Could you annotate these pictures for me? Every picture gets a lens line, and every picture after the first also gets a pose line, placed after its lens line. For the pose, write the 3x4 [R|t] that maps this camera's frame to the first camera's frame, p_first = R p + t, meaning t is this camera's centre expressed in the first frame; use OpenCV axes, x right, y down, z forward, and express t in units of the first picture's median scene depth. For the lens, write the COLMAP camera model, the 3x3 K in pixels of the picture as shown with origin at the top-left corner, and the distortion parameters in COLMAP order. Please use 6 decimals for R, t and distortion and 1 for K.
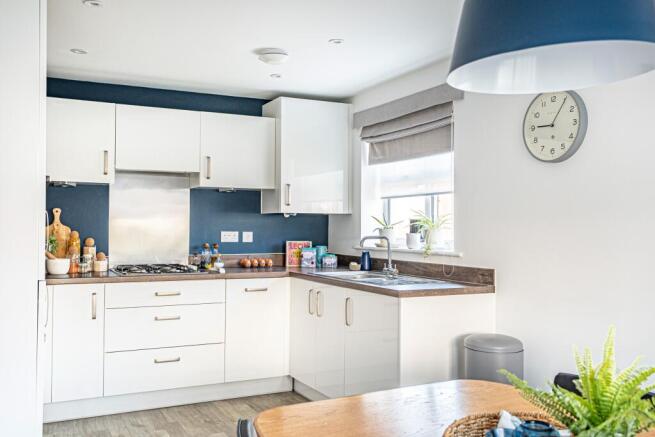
lens RADIAL K [[600.9, 0, 327.5], [0, 600.9, 218.5], [0, 0, 1]] dist [0.003000, 0.008194]
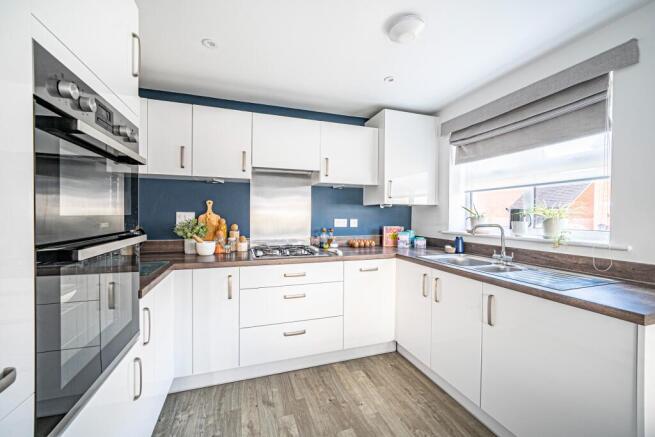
lens RADIAL K [[255.9, 0, 327.5], [0, 255.9, 218.5], [0, 0, 1]] dist [-0.014537, 0.000070]
pose [[0.991186, 0.002922, -0.132442, -0.125625], [0.000586, 0.999650, 0.026440, 0.006416], [0.132473, -0.026284, 0.990838, 0.474943]]
